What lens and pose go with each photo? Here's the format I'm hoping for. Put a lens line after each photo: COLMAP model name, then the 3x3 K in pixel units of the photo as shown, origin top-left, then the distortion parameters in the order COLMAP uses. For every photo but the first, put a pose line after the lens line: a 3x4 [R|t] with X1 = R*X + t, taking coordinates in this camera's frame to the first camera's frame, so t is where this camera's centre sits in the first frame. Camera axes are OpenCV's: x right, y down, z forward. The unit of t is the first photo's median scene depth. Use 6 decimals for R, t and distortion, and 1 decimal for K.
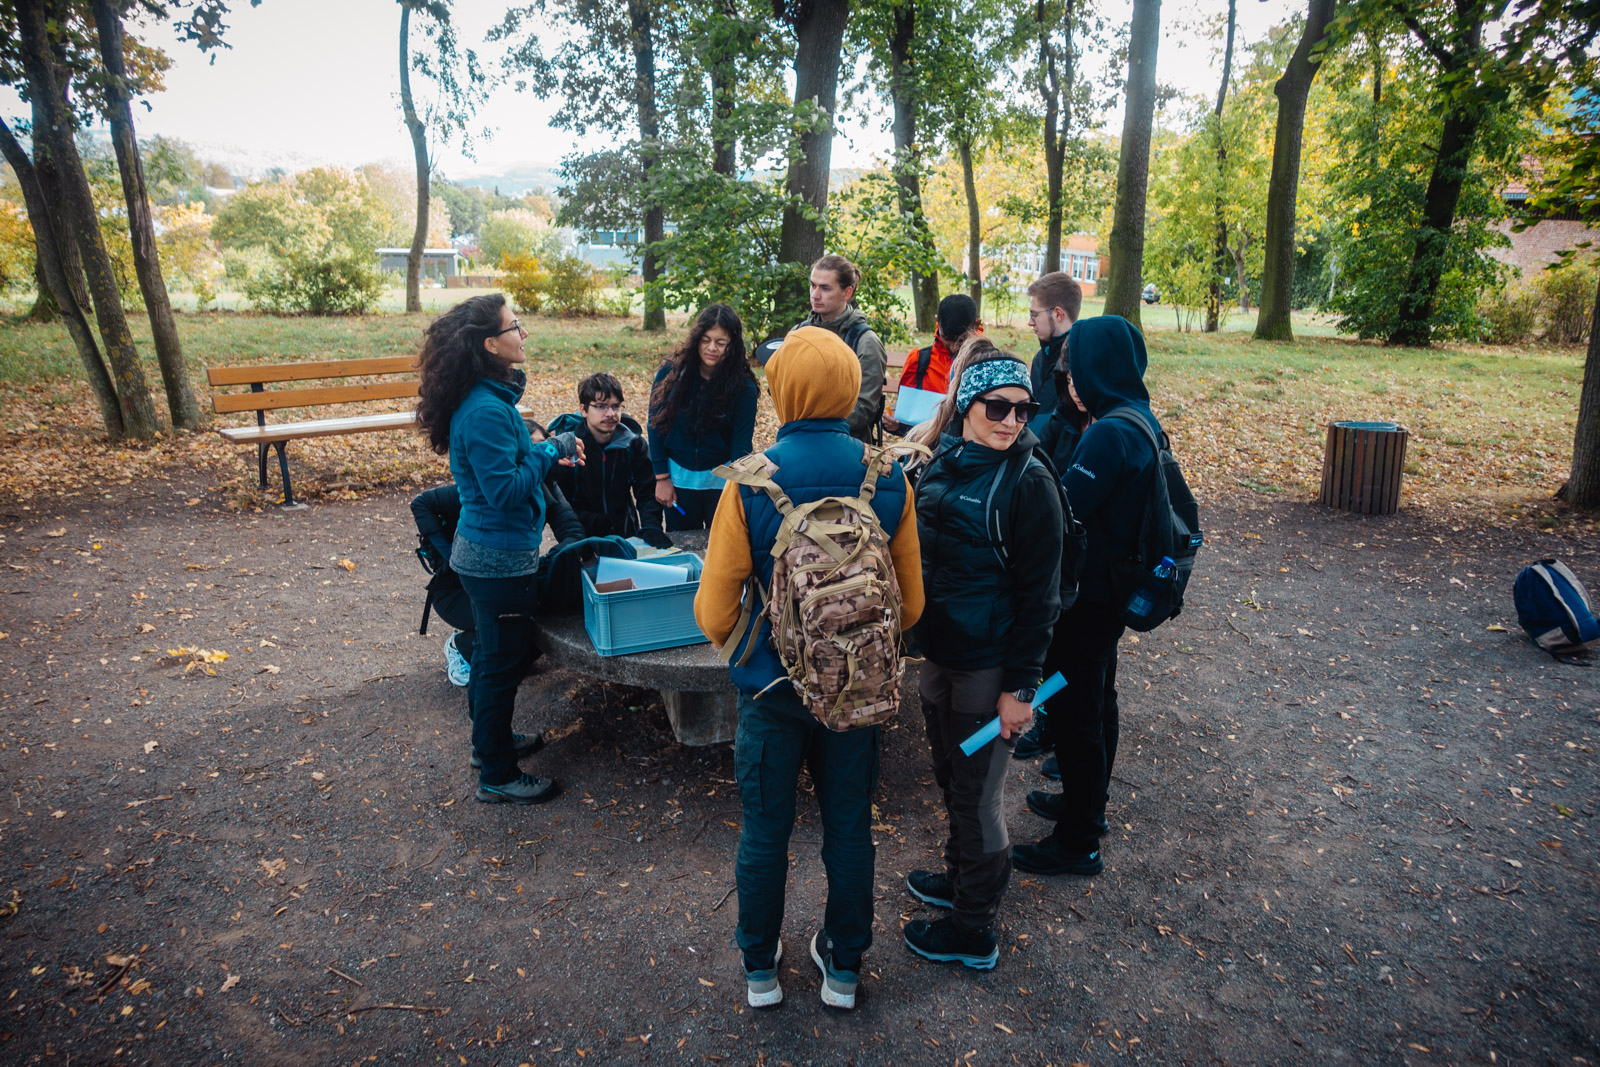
lens RADIAL K [[1260.6, 0, 800.0], [0, 1260.6, 533.5], [0, 0, 1]] dist [0.005788, -0.001612]
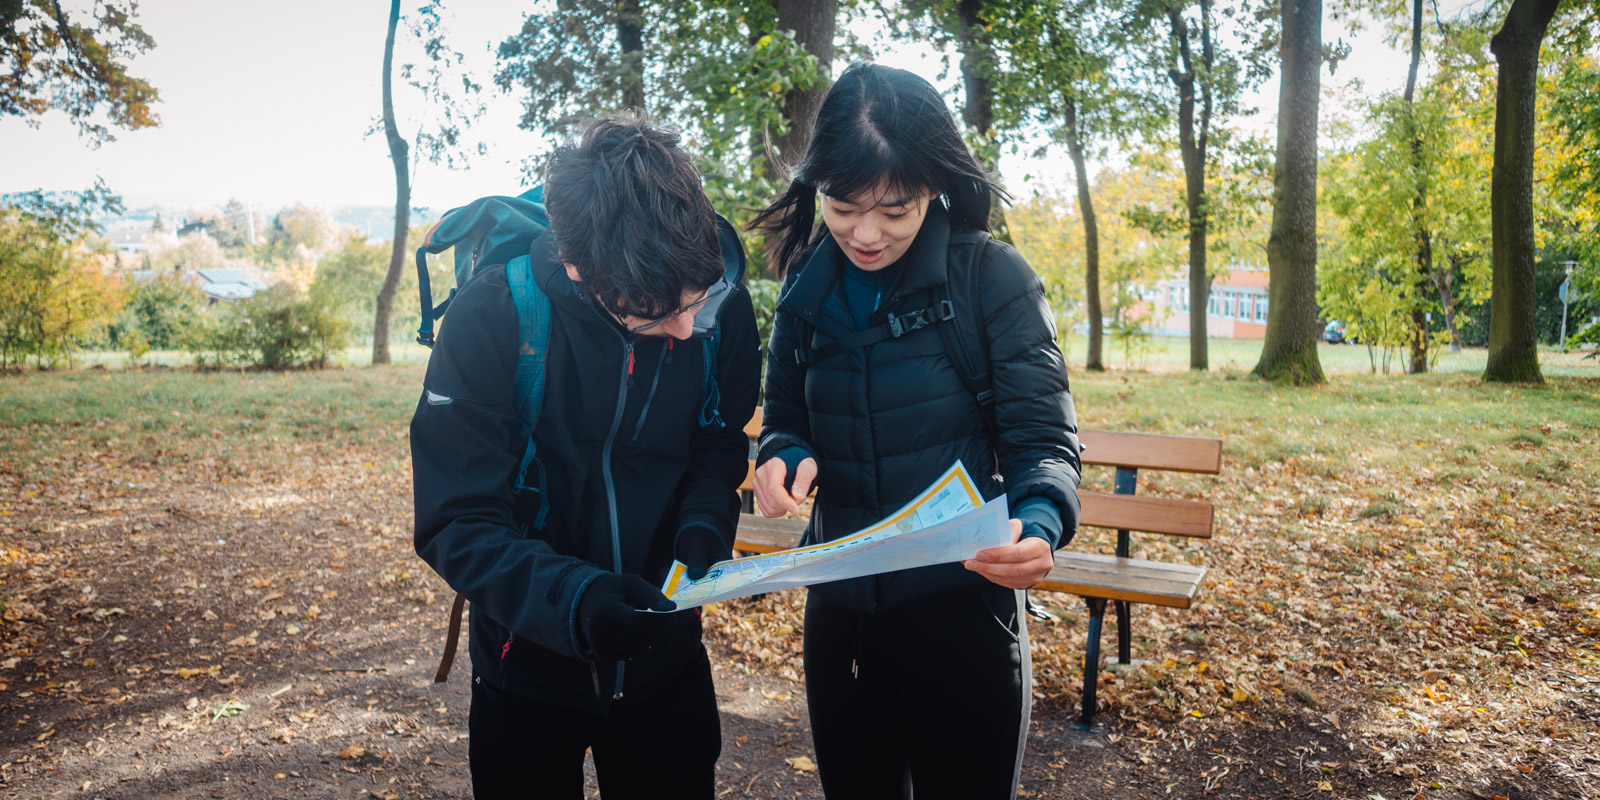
lens RADIAL K [[1245.2, 0, 800.0], [0, 1245.2, 400.0], [0, 0, 1]] dist [-0.019427, 0.001564]
pose [[0.989922, -0.013126, -0.141002, 0.068460], [-0.007903, 0.989022, -0.147556, -0.034073], [0.141391, 0.147183, 0.978951, 0.239622]]
